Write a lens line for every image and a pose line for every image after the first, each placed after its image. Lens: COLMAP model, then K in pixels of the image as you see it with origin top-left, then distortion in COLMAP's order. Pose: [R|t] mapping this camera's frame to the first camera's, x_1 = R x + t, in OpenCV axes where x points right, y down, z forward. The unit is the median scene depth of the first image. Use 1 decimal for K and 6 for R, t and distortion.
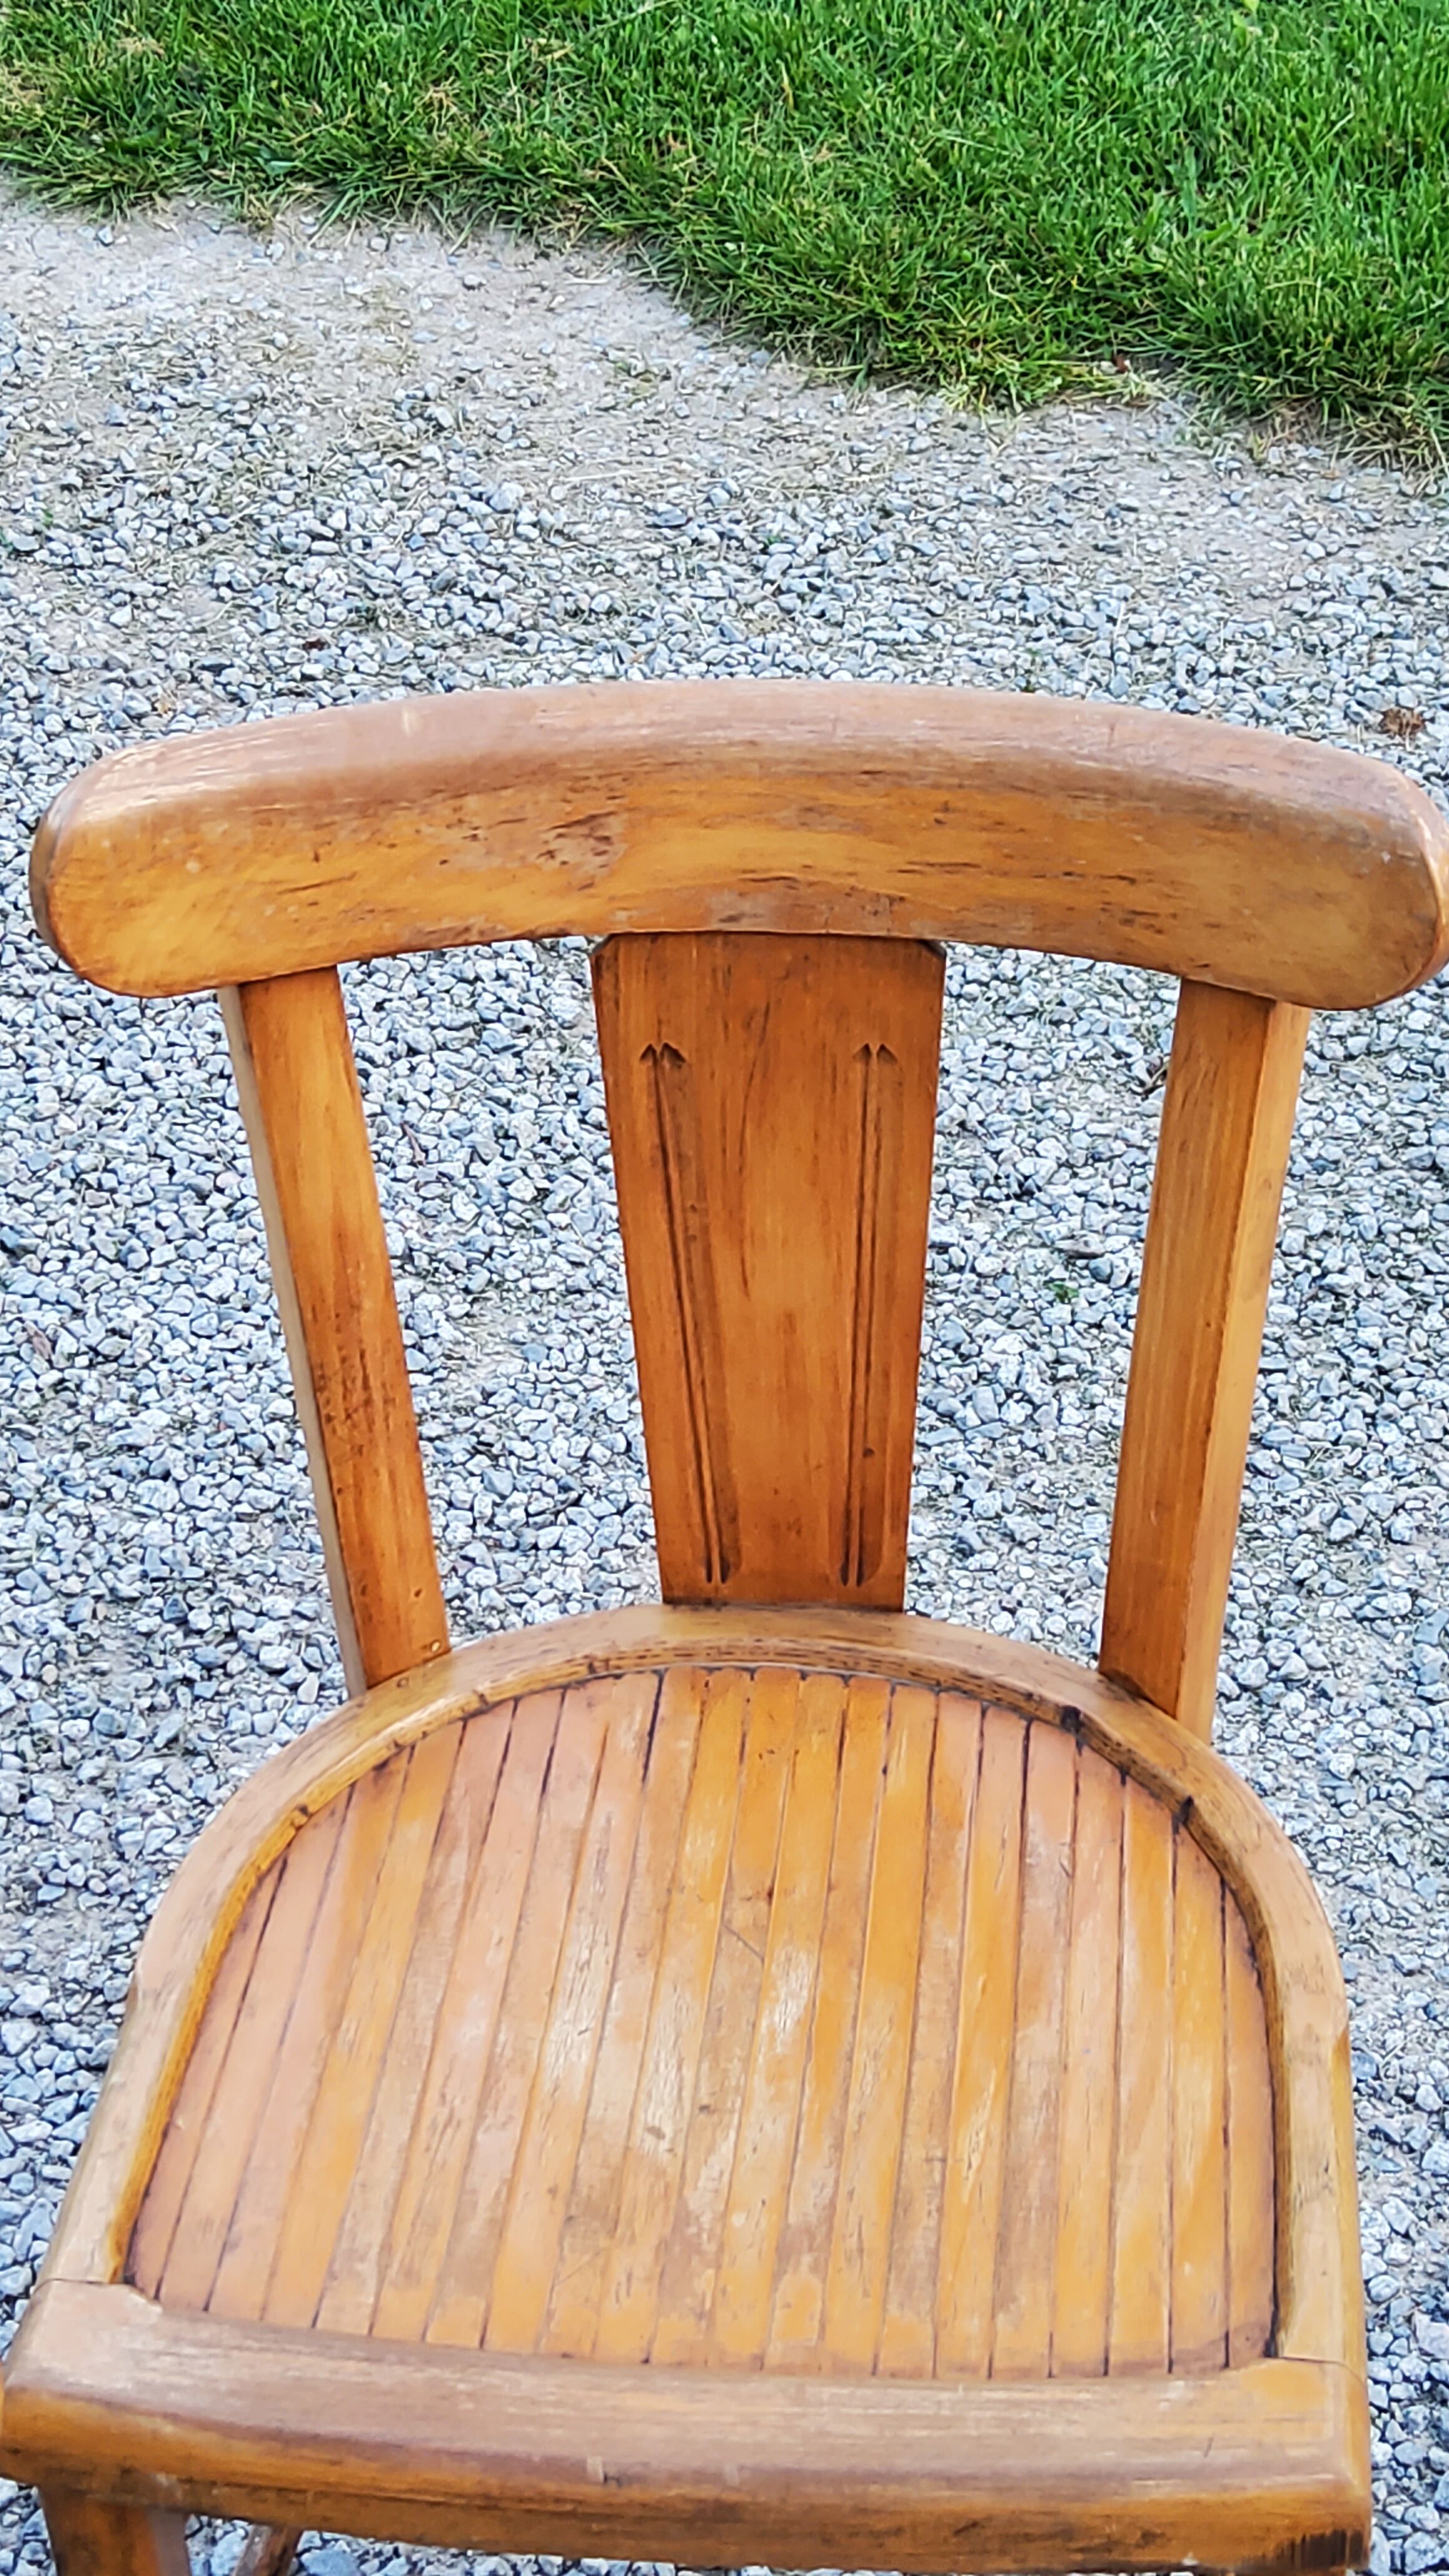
lens RADIAL K [[3856.9, 0, 761.9], [0, 3856.9, 1244.3], [0, 0, 1]] dist [0.122682, 0.000000]
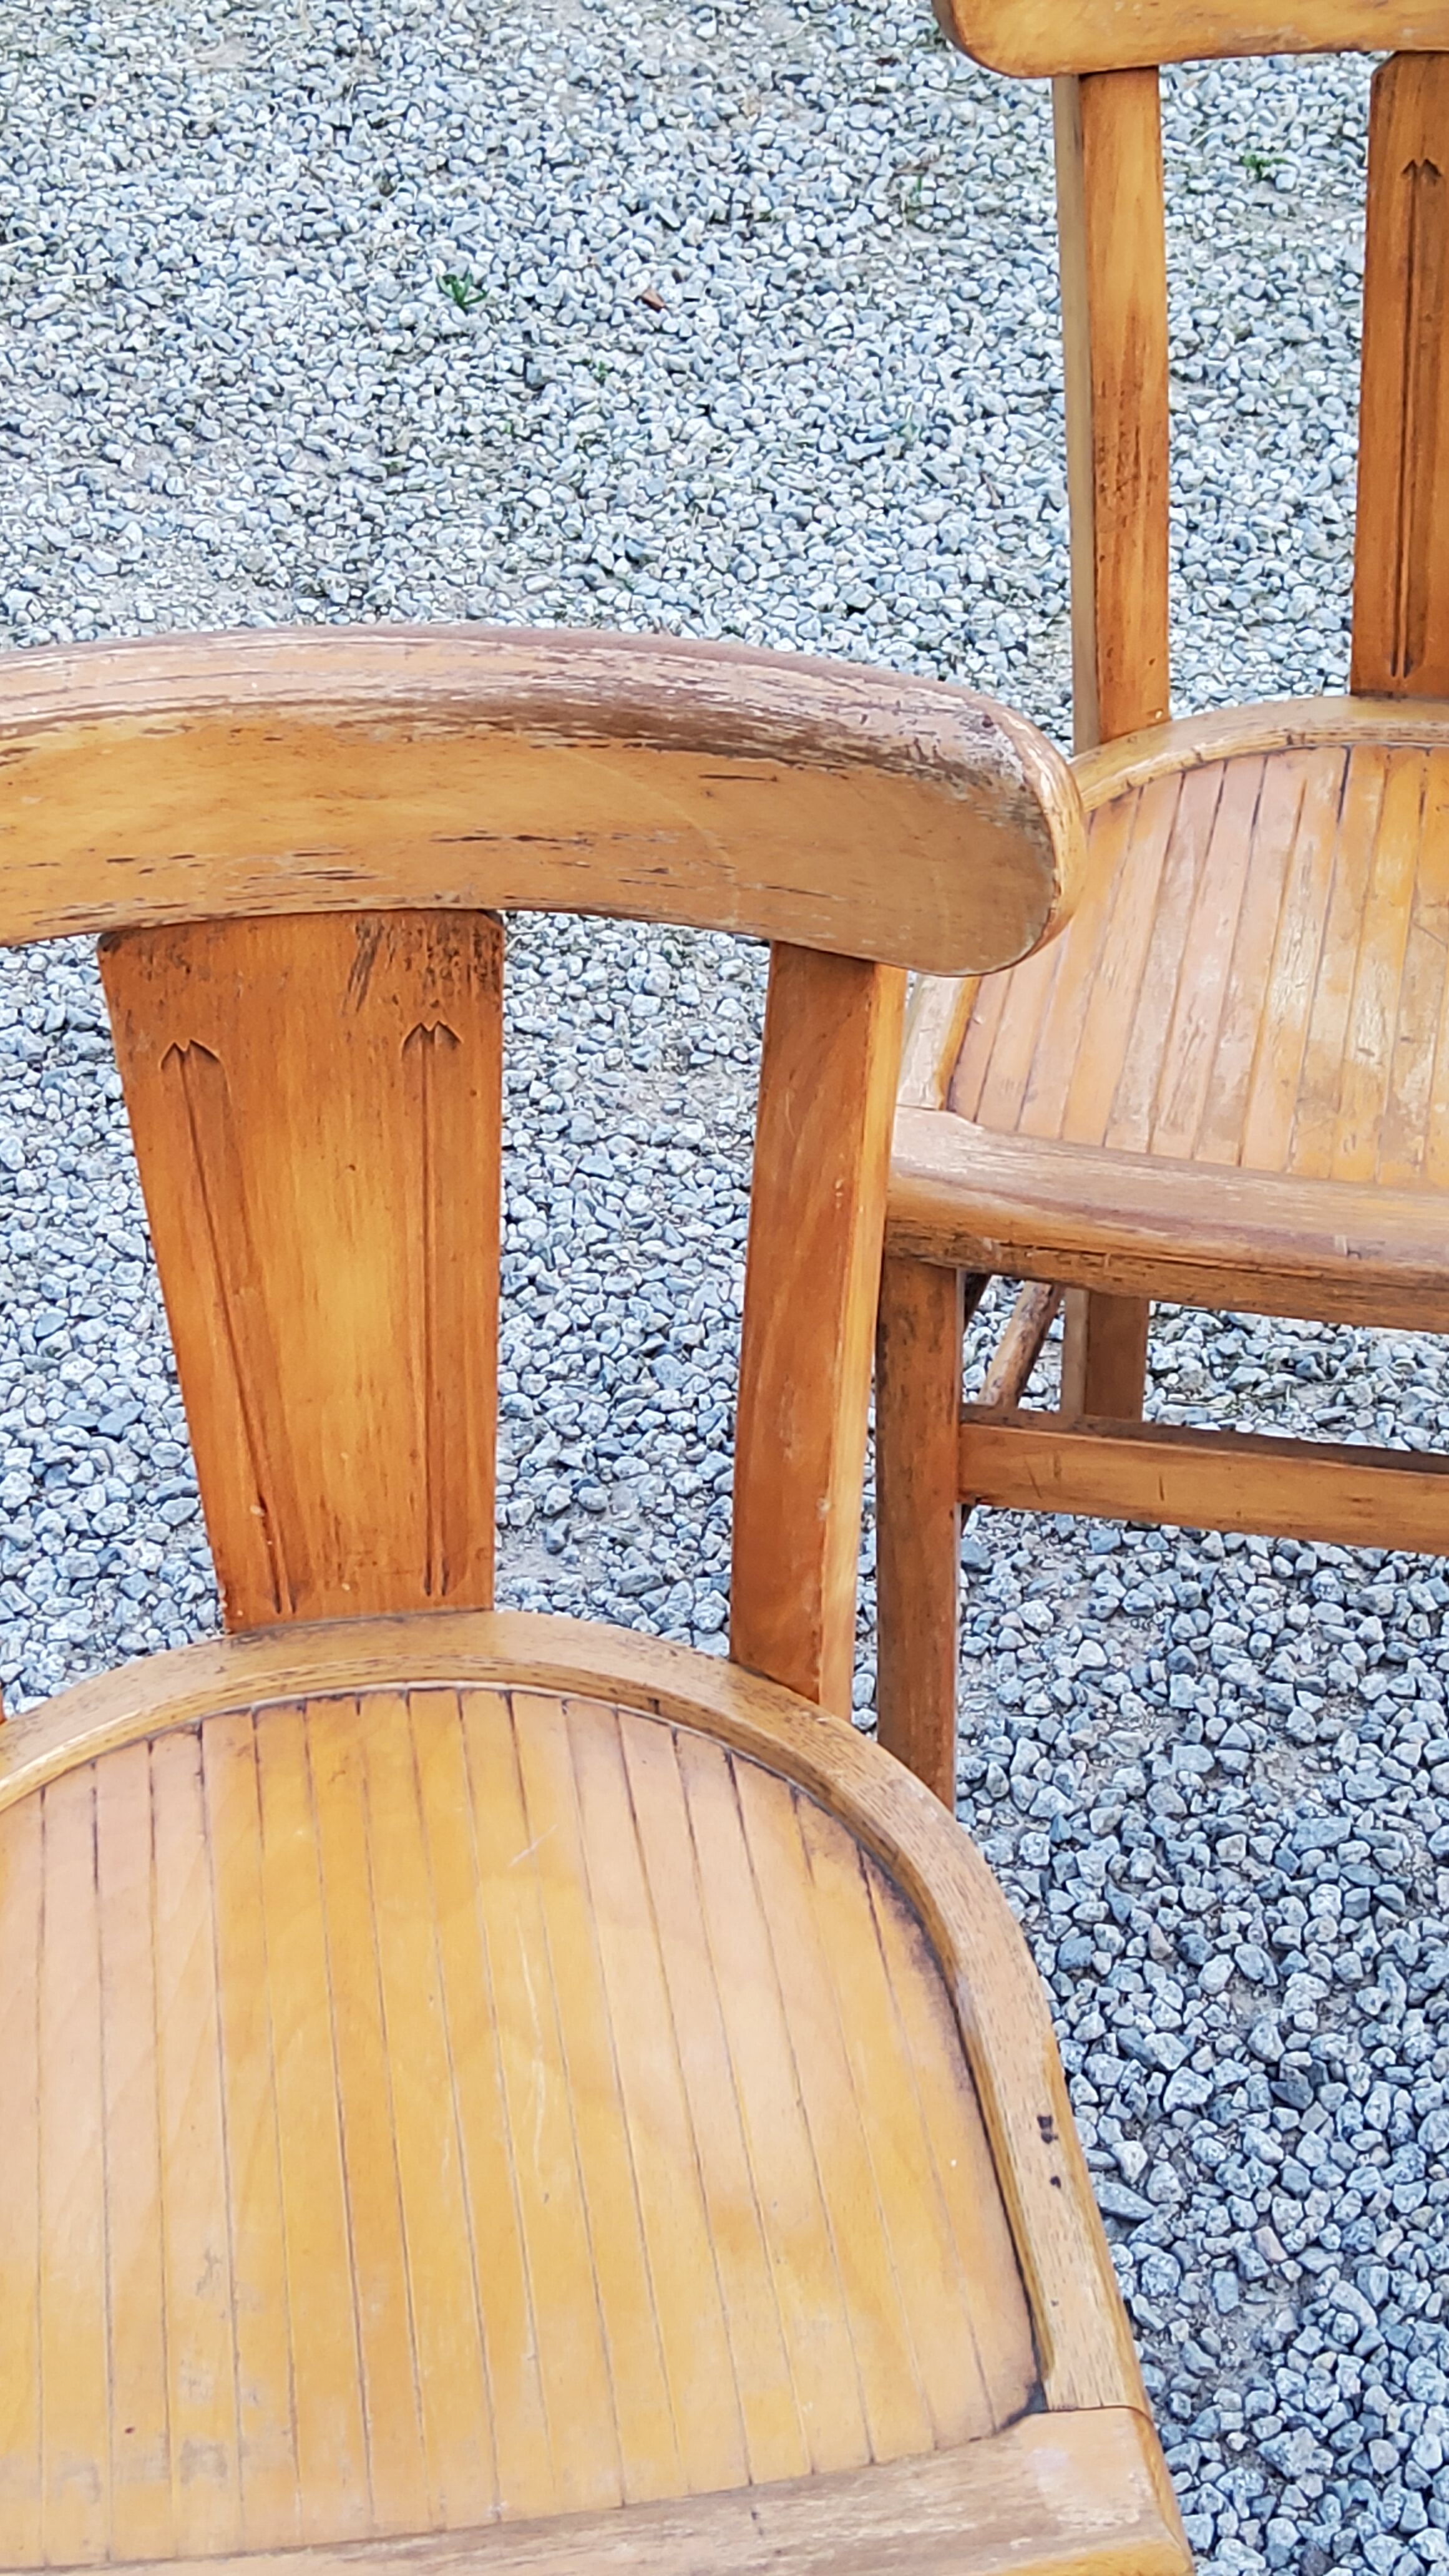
lens RADIAL K [[3856.9, 0, 752.3], [0, 3856.9, 1244.2], [0, 0, 1]] dist [0.122682, 0.000000]
pose [[0.995268, 0.065308, -0.071950, -0.070352], [-0.059373, 0.994883, 0.081752, 0.110181], [0.076921, -0.077094, 0.994052, -0.127993]]
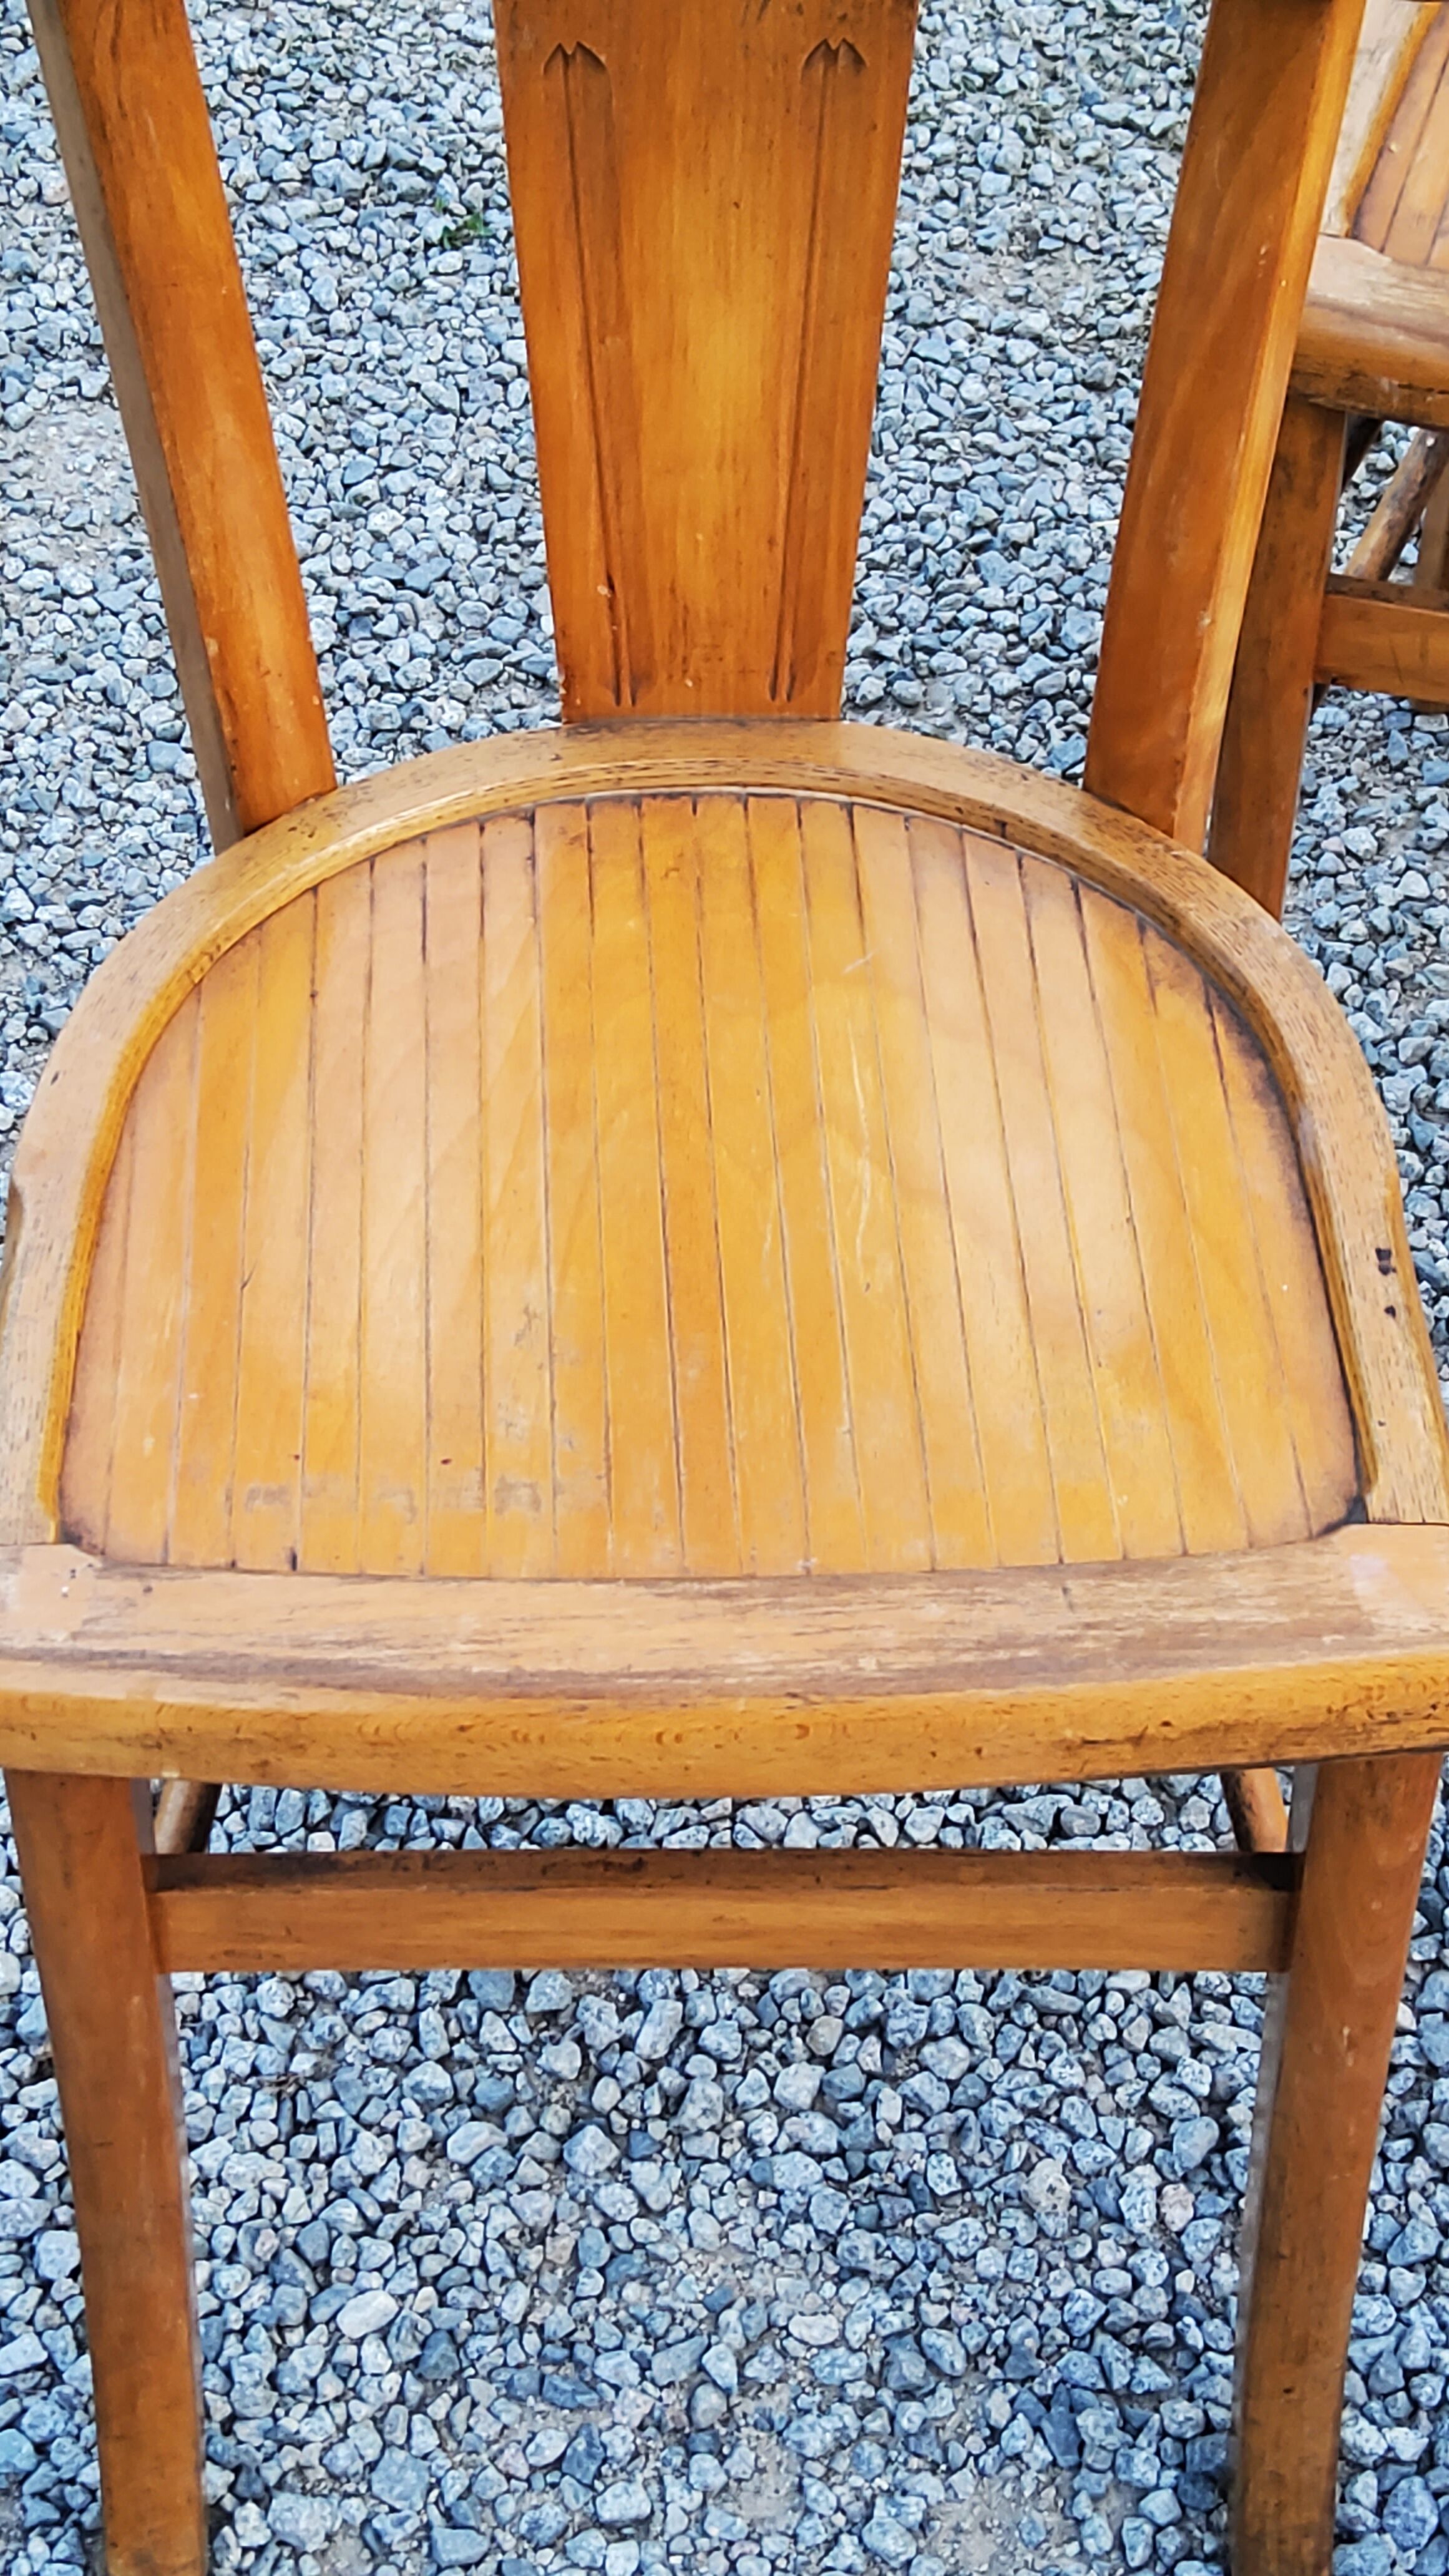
lens RADIAL K [[3856.9, 0, 751.1], [0, 3856.9, 1268.2], [0, 0, 1]] dist [0.122682, 0.000000]
pose [[0.981059, 0.159004, -0.110642, -0.085299], [-0.126020, 0.957662, 0.258848, 0.147210], [0.147116, -0.240003, 0.959560, -0.113888]]
